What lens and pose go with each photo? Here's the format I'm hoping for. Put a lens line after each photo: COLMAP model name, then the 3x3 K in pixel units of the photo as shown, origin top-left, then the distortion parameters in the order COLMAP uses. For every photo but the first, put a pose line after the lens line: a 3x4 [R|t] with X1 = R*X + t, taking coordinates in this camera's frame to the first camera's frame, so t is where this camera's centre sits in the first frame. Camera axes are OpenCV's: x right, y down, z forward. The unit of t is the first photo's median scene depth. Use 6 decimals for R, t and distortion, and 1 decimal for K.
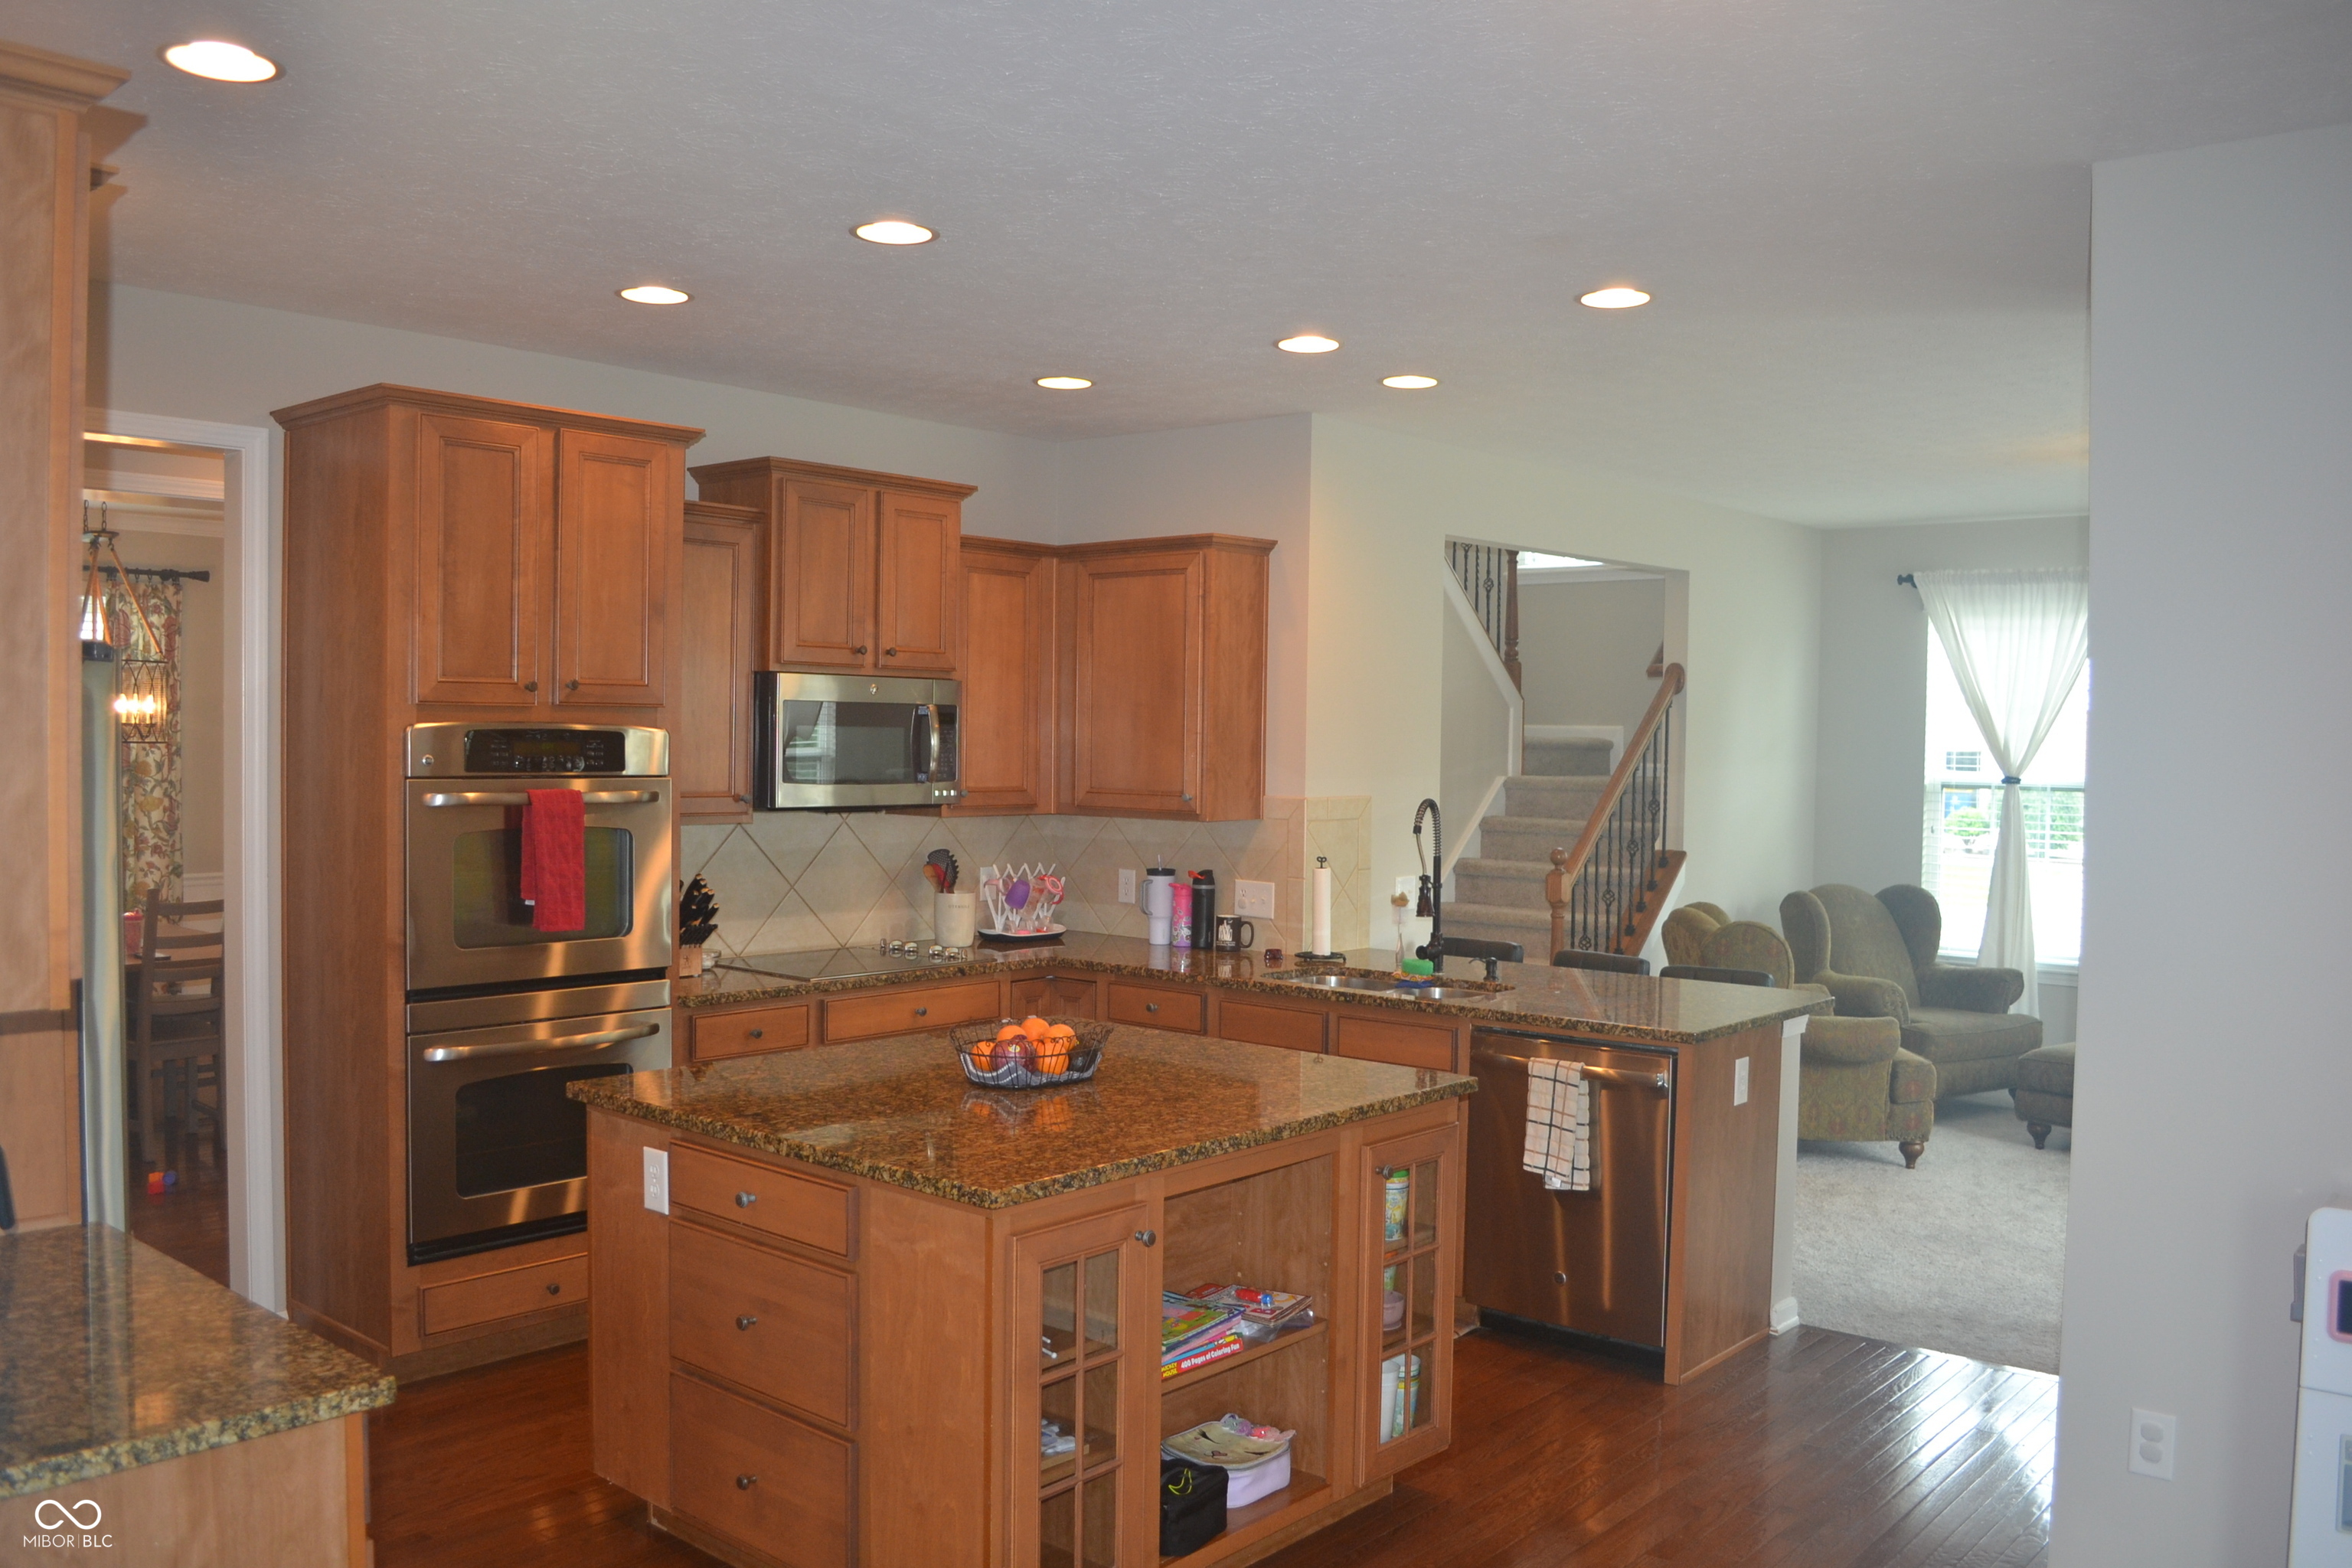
lens RADIAL K [[1874.7, 0, 1166.5], [0, 1874.7, 798.1], [0, 0, 1]] dist [-0.069357, -0.000889]
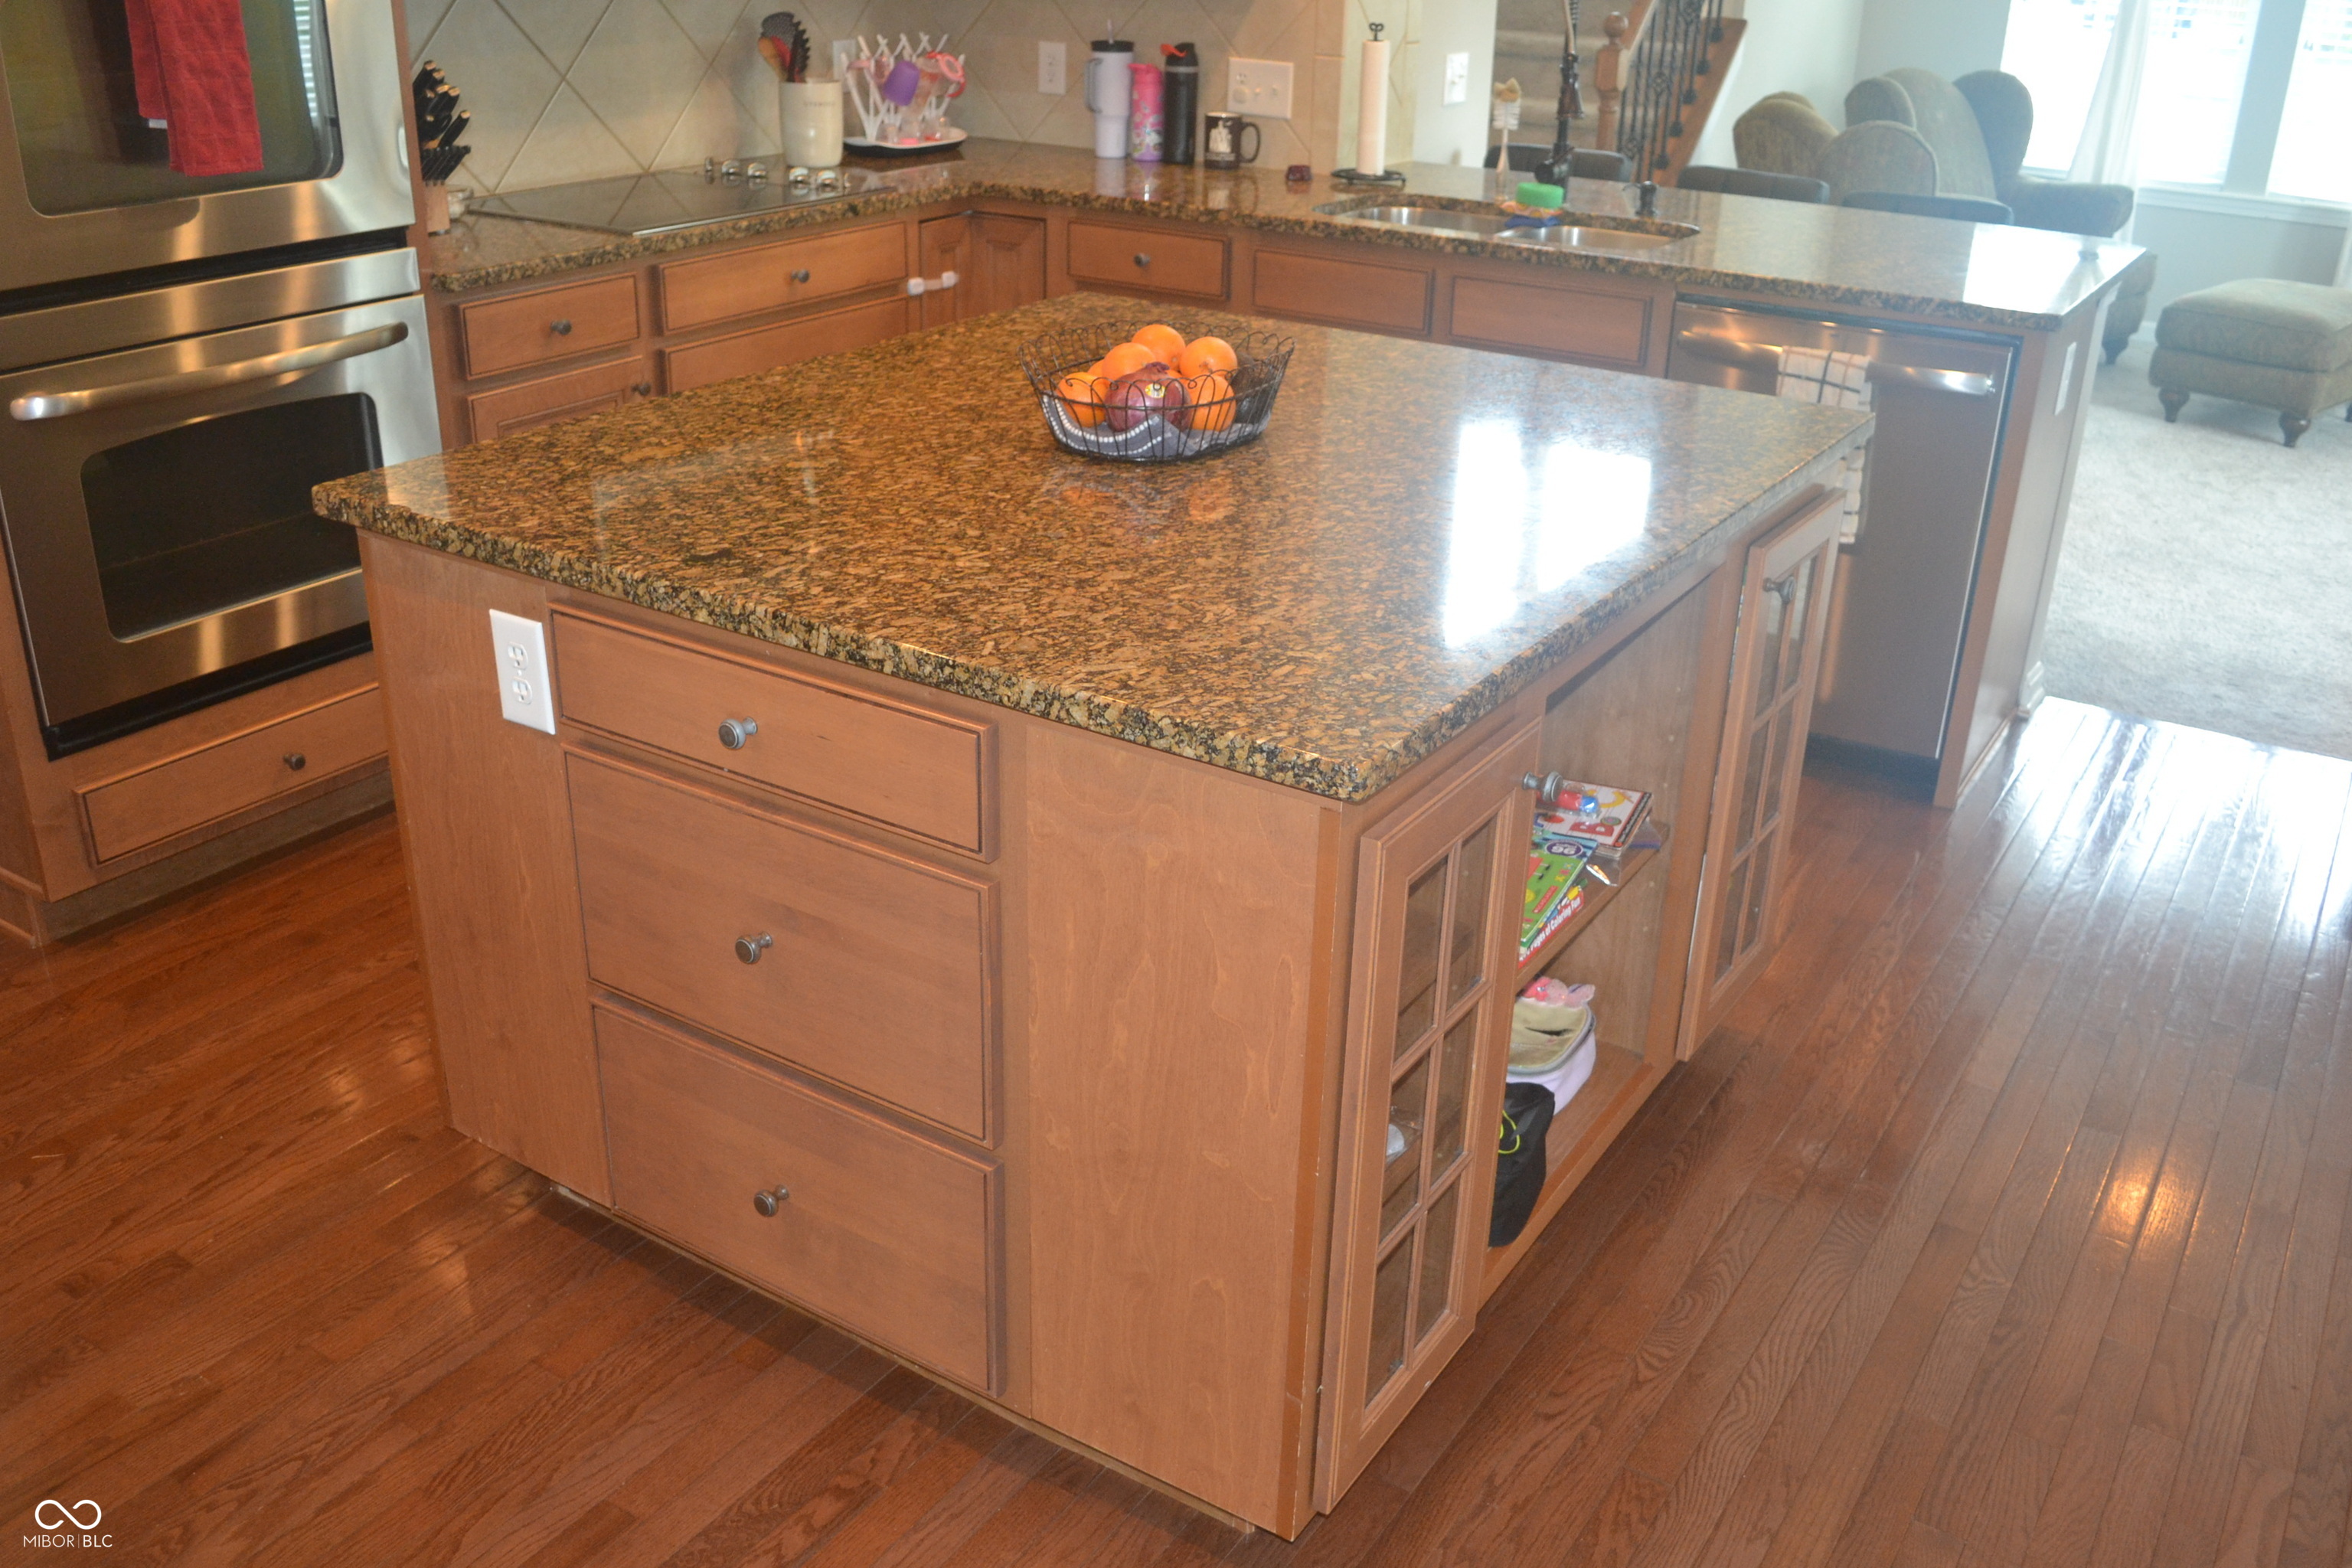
lens RADIAL K [[2048.0, 0, 1176.0], [0, 2048.0, 784.0], [0, 0, 1]] dist [-0.072873, -0.004533]
pose [[0.988982, -0.051555, 0.138770, -0.112978], [-0.005200, 0.924721, 0.380610, 0.008787], [-0.147946, -0.377138, 0.914264, 0.282068]]
